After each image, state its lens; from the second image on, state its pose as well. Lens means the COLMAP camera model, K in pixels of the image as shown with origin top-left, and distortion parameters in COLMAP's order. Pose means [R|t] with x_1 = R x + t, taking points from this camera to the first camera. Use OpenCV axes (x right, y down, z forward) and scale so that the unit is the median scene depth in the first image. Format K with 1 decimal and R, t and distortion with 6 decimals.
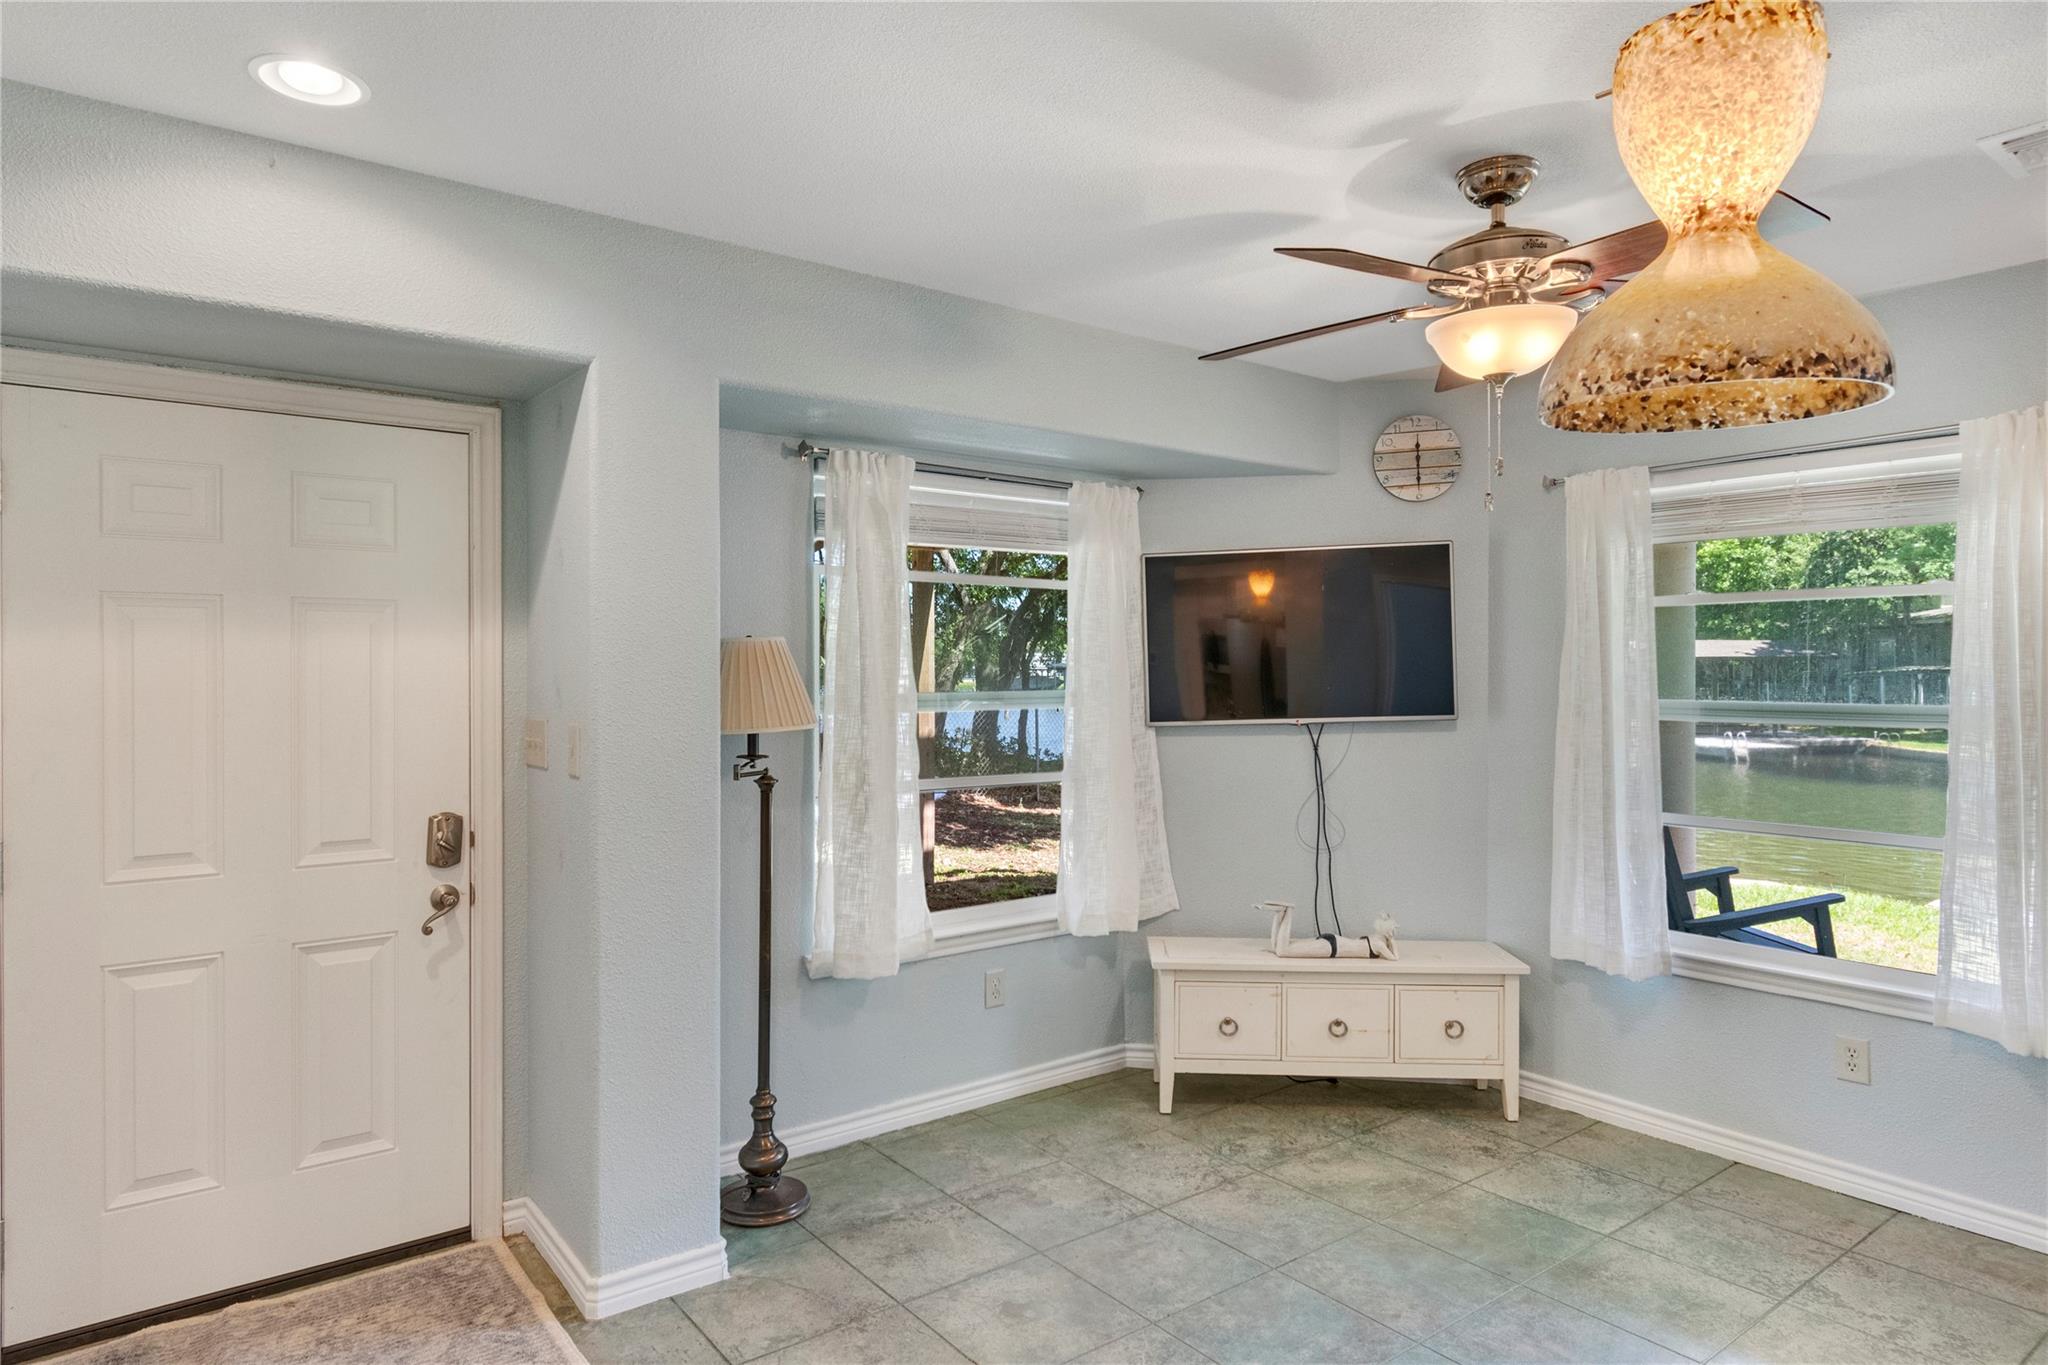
lens RADIAL K [[1193.0, 0, 1030.3], [0, 1193.0, 664.9], [0, 0, 1]] dist [-0.002447, 0.000288]
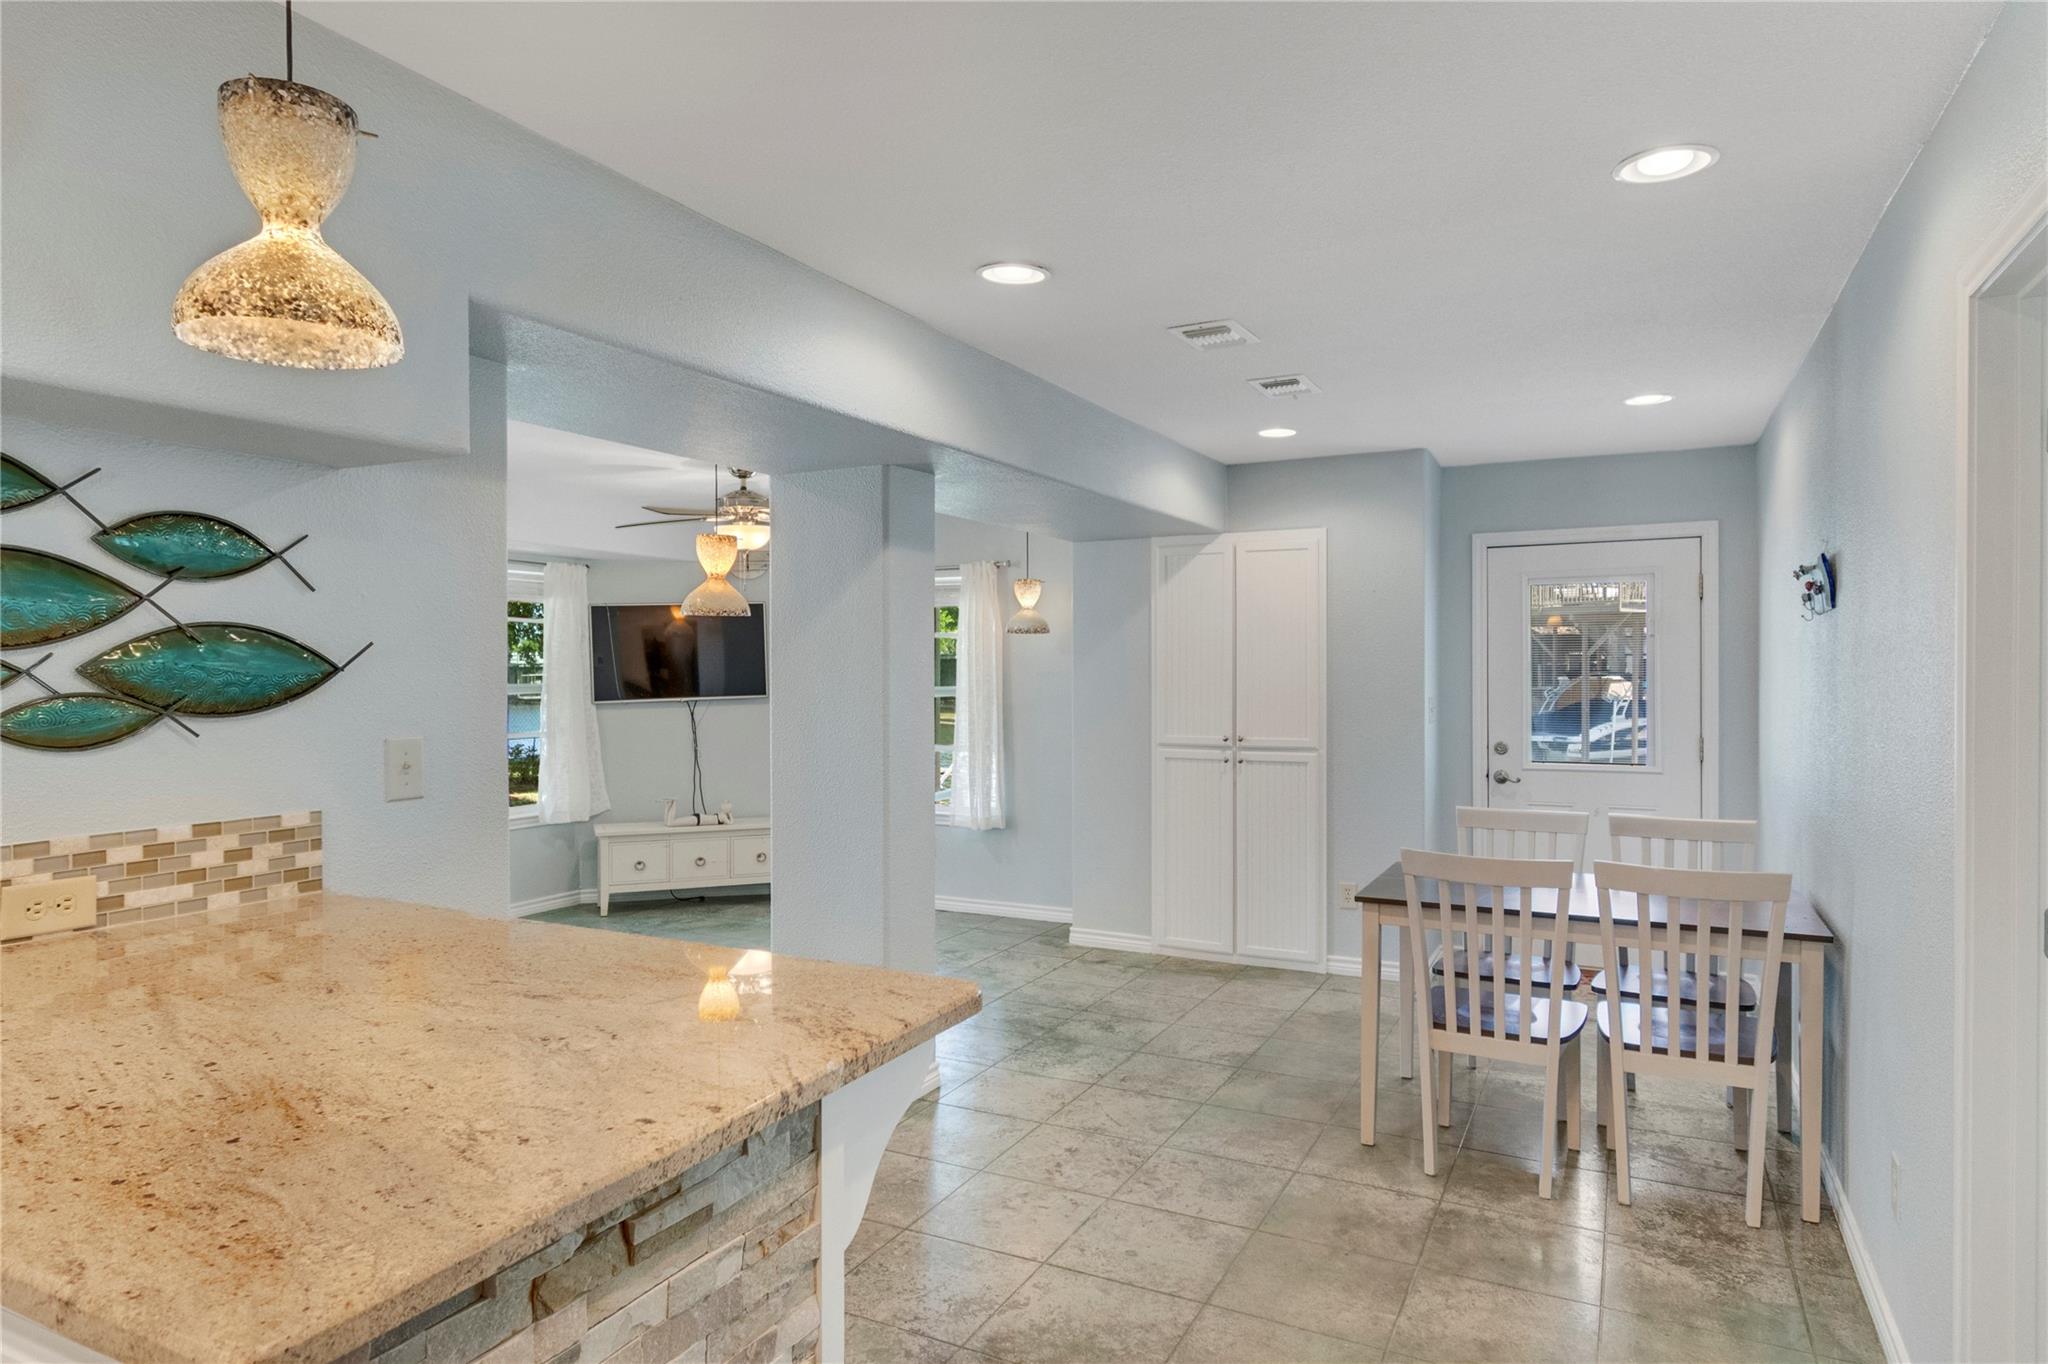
lens RADIAL K [[1193.0, 0, 1018.7], [0, 1193.0, 666.9], [0, 0, 1]] dist [-0.002447, 0.000288]
pose [[0.906123, -0.002260, 0.423009, -0.078509], [0.001344, 0.999996, 0.002464, -0.005763], [-0.423013, -0.001664, 0.906122, -0.880554]]
